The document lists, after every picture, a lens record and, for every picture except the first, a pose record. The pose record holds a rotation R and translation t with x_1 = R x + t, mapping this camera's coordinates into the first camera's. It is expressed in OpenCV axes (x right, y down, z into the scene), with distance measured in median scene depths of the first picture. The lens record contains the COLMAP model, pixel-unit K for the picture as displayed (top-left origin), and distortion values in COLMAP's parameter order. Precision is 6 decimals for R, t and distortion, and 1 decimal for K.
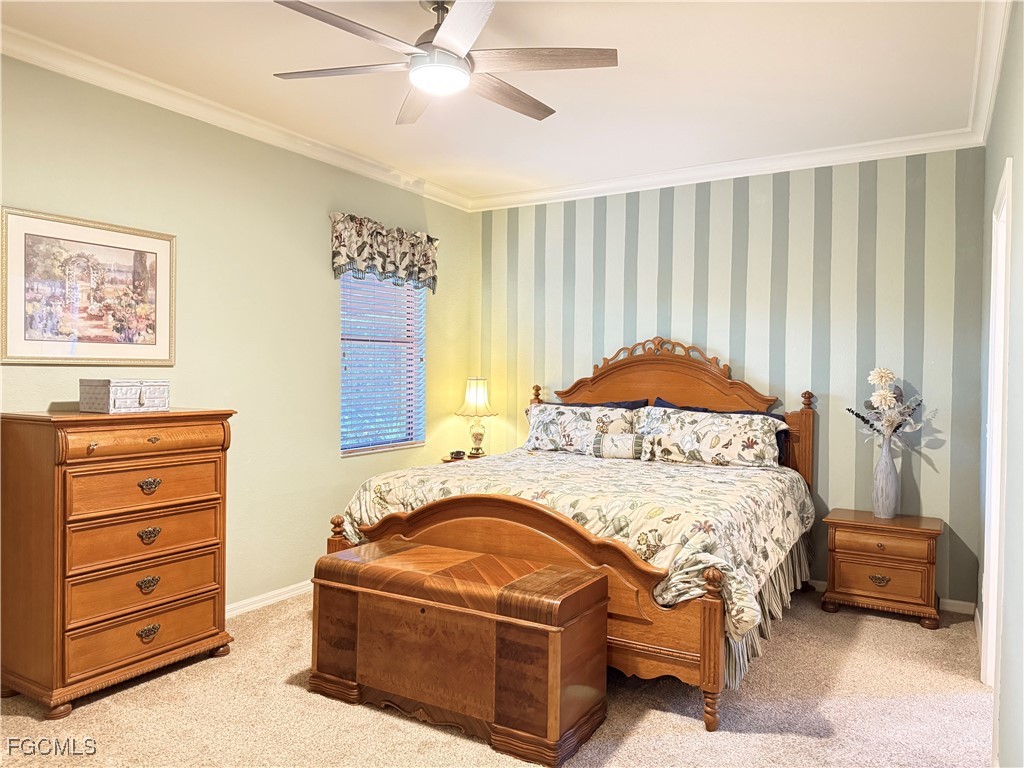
lens RADIAL K [[721.7, 0, 513.1], [0, 721.7, 388.2], [0, 0, 1]] dist [0.090798, -0.131282]
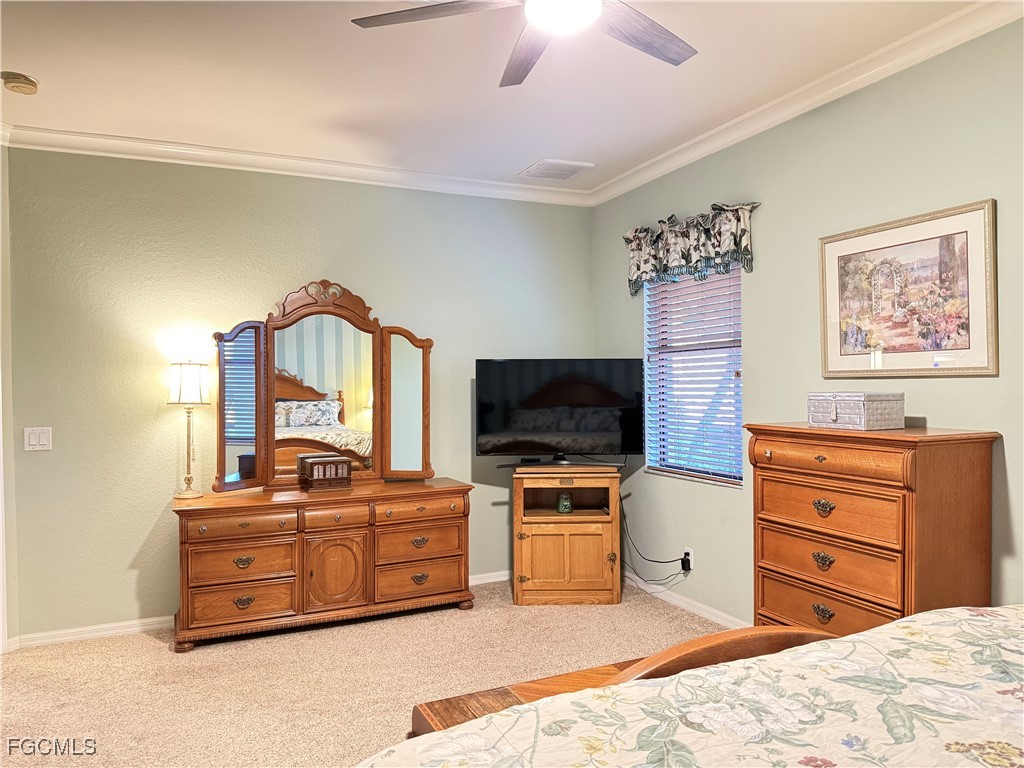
lens RADIAL K [[721.7, 0, 513.1], [0, 721.7, 388.2], [0, 0, 1]] dist [0.090798, -0.131282]
pose [[-0.566994, 0.005134, -0.823706, 0.447061], [-0.010639, 0.999852, 0.013555, -0.024178], [0.823653, 0.016449, -0.566855, 1.095831]]
